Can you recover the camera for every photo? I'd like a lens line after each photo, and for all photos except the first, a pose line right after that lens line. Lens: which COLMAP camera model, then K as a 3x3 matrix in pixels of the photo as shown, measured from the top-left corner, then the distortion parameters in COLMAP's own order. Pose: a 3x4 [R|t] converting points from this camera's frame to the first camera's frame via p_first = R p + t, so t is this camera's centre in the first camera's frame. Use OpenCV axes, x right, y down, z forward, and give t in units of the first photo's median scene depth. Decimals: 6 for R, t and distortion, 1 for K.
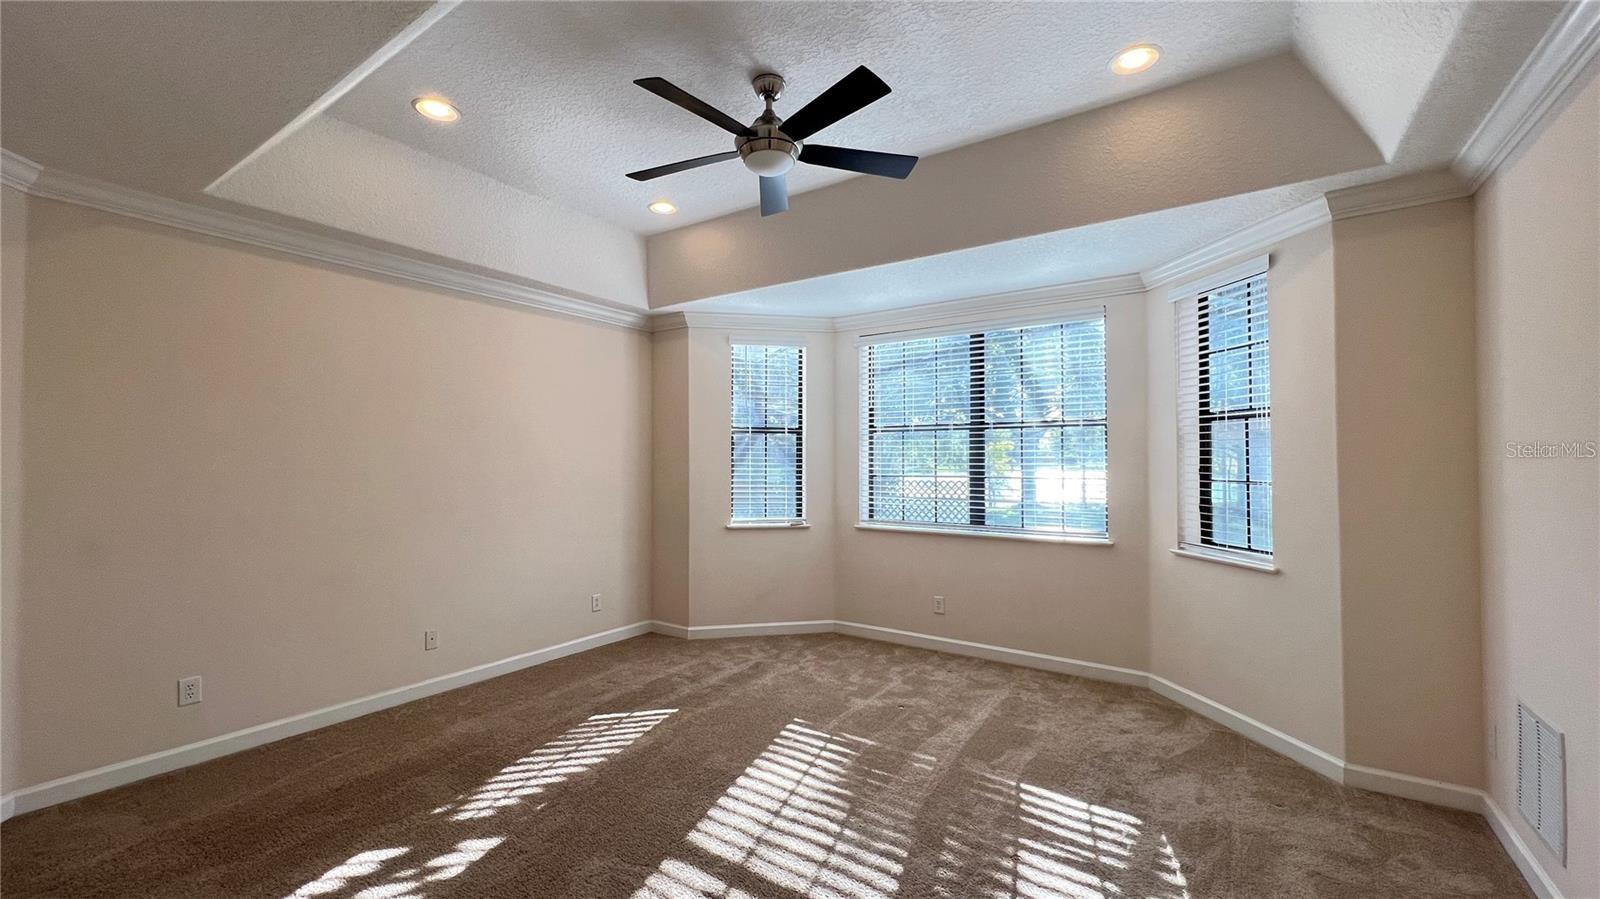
lens RADIAL K [[640.4, 0, 793.5], [0, 640.4, 449.0], [0, 0, 1]] dist [-0.000415, -0.000008]
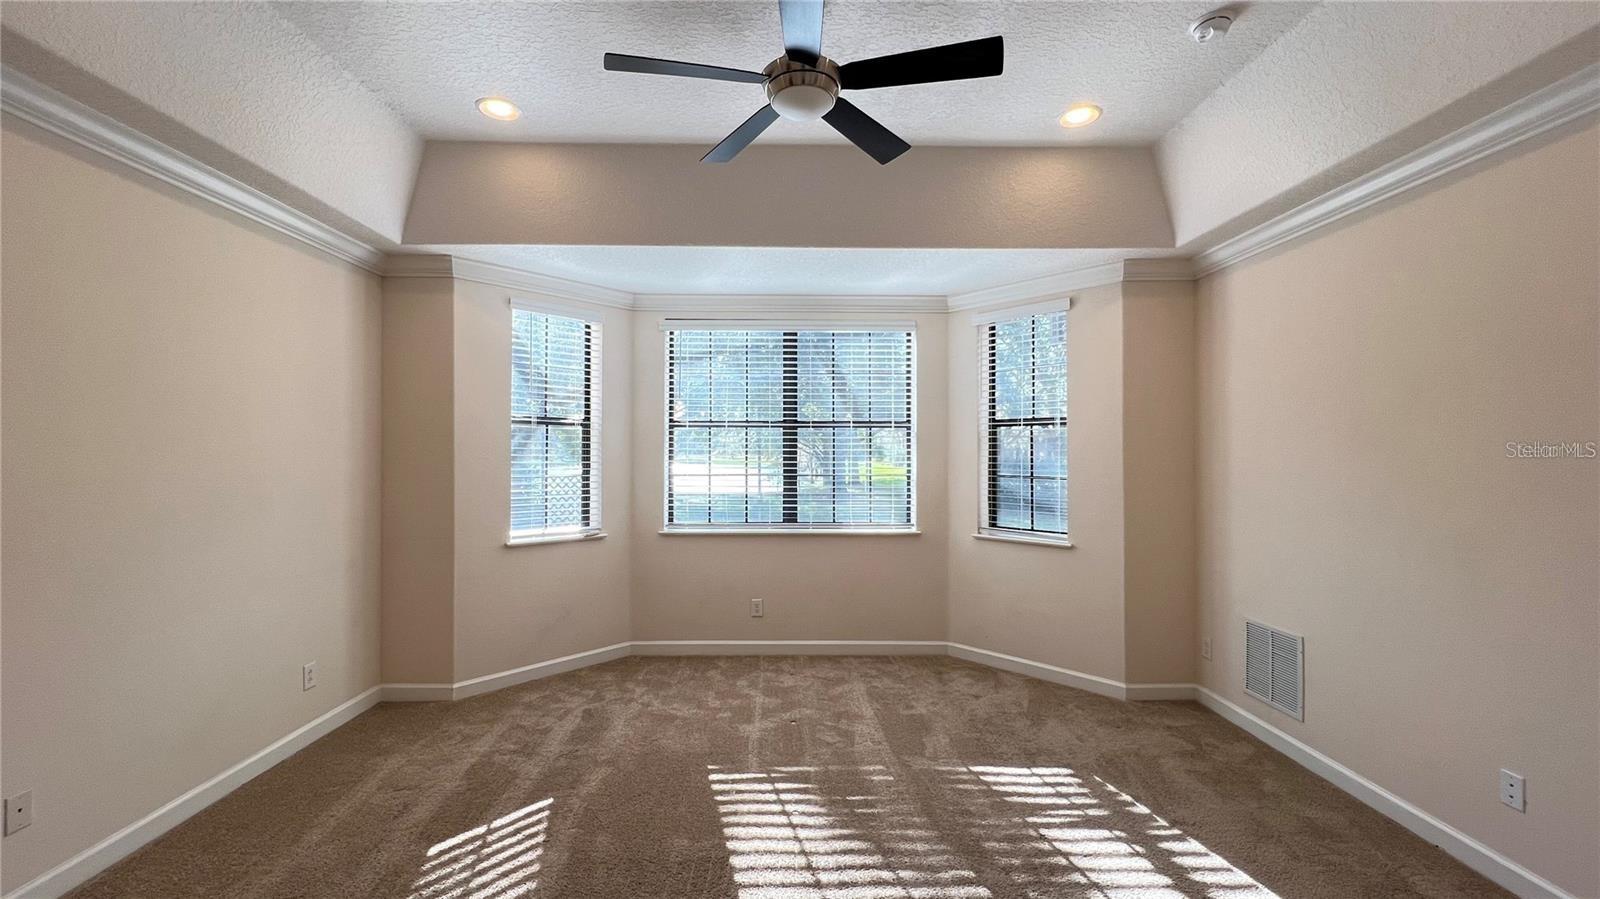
lens RADIAL K [[640.4, 0, 793.5], [0, 640.4, 449.0], [0, 0, 1]] dist [-0.000415, -0.000008]
pose [[0.814188, 0.006773, 0.580561, -0.368463], [-0.013185, 0.999890, 0.006826, -0.005026], [-0.580451, -0.013212, 0.814188, 0.231468]]
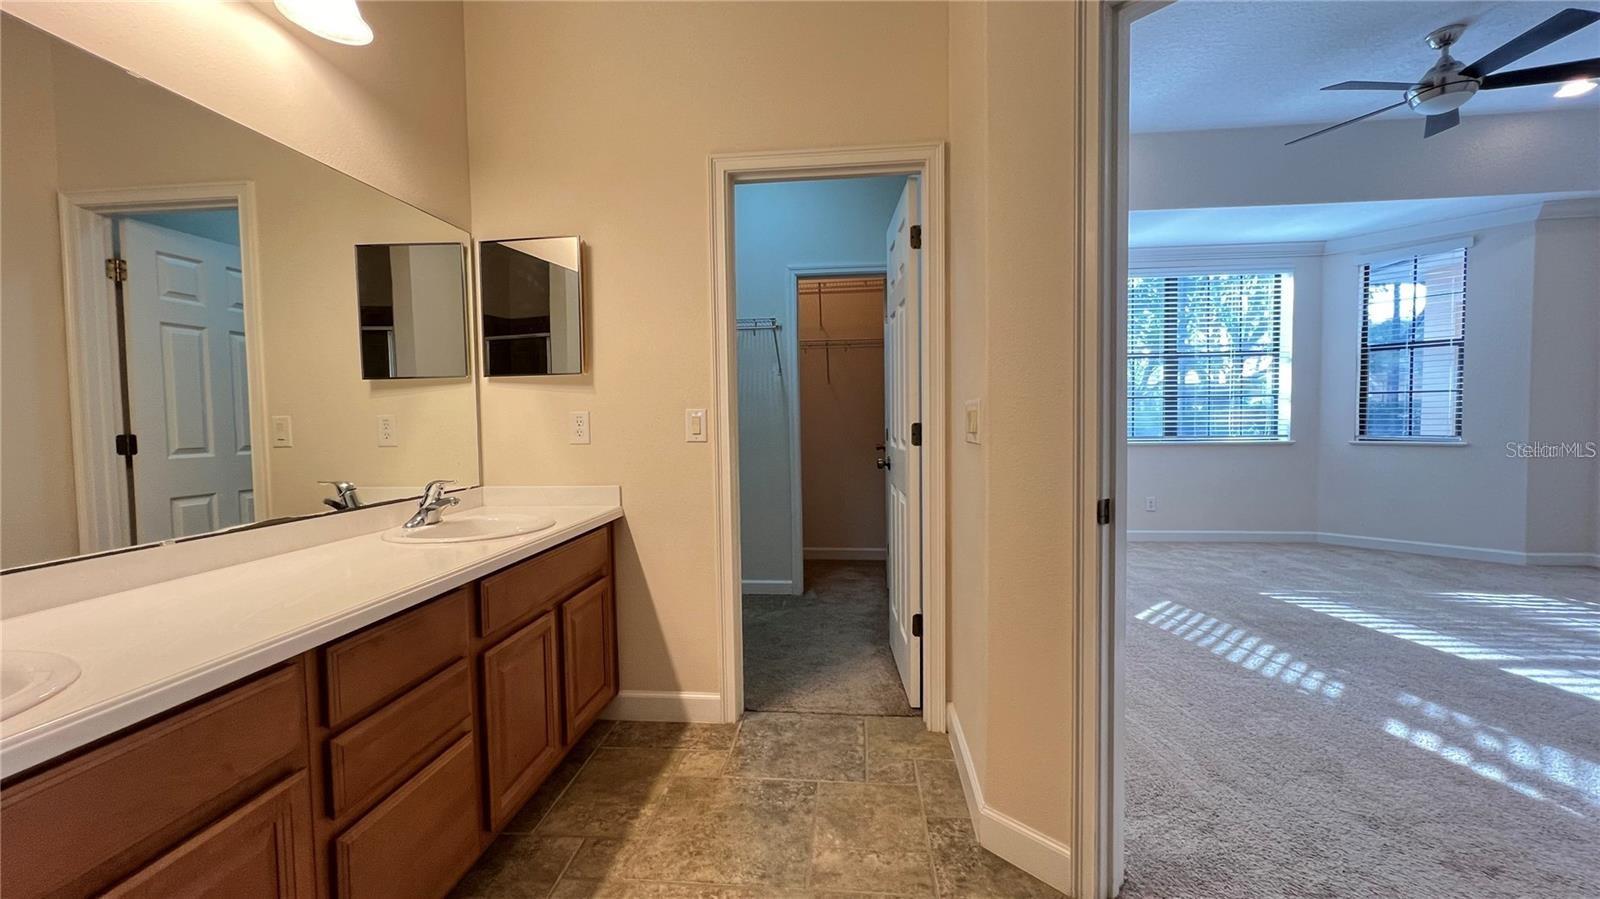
lens RADIAL K [[640.4, 0, 793.5], [0, 640.4, 449.0], [0, 0, 1]] dist [-0.000415, -0.000008]
pose [[0.870346, -0.032638, 0.491357, -1.184662], [0.003393, 0.998175, 0.060292, 0.083953], [-0.492428, -0.050808, 0.868869, 0.374249]]
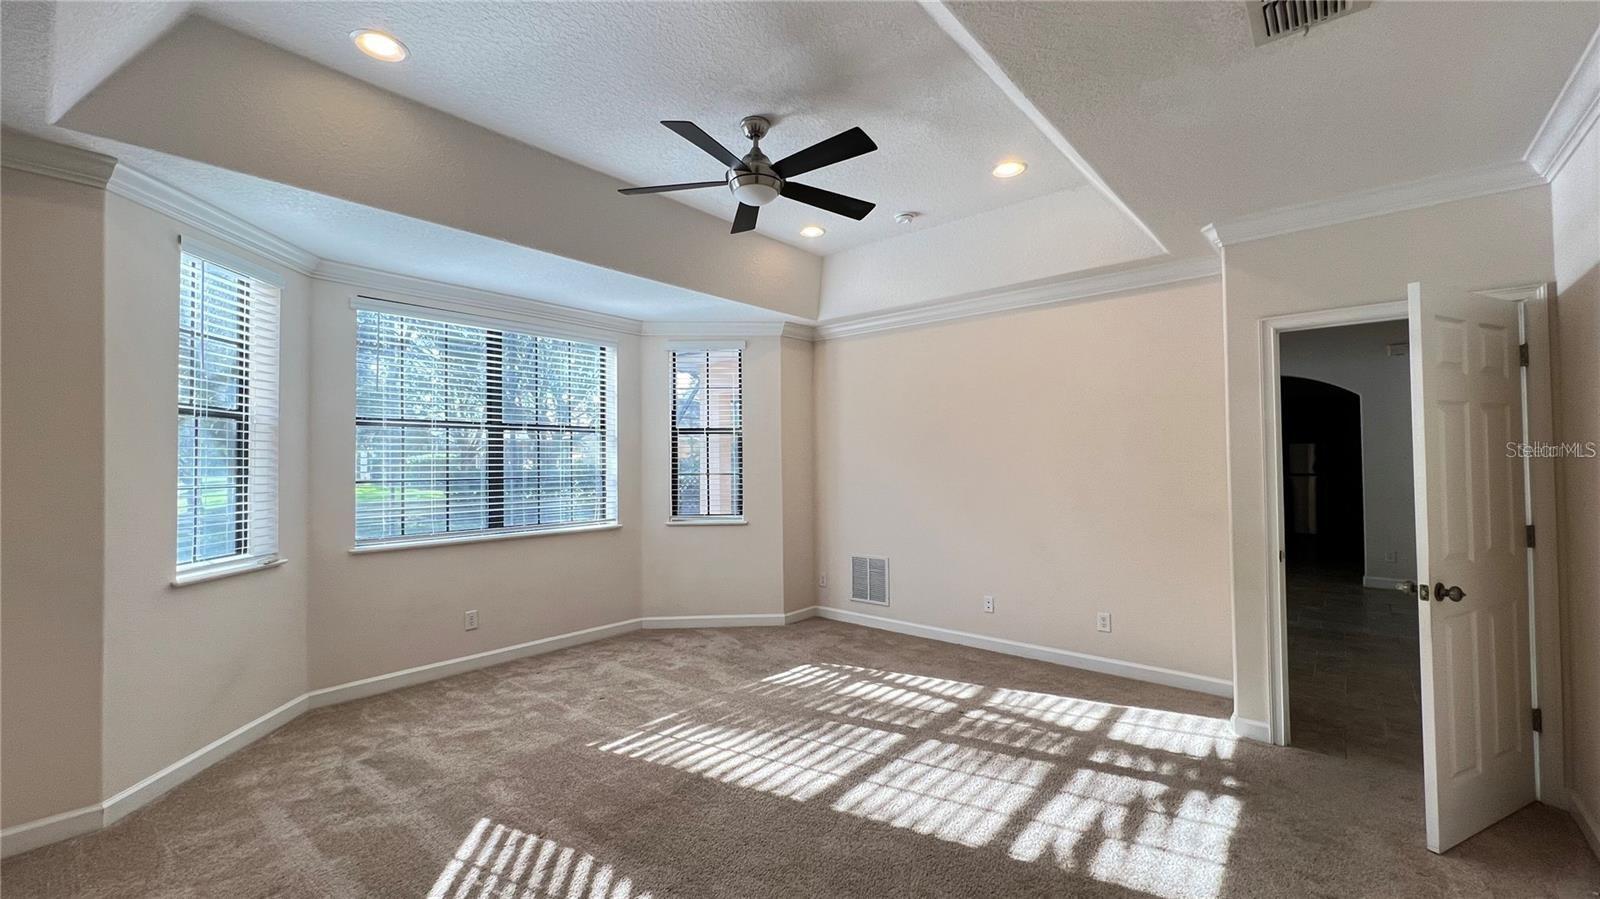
lens RADIAL K [[640.4, 0, 793.5], [0, 640.4, 449.0], [0, 0, 1]] dist [-0.000415, -0.000008]
pose [[0.102554, 0.020688, 0.994512, -0.804414], [-0.009081, 0.999762, -0.019861, 0.018254], [-0.994686, -0.006994, 0.102717, 0.573226]]
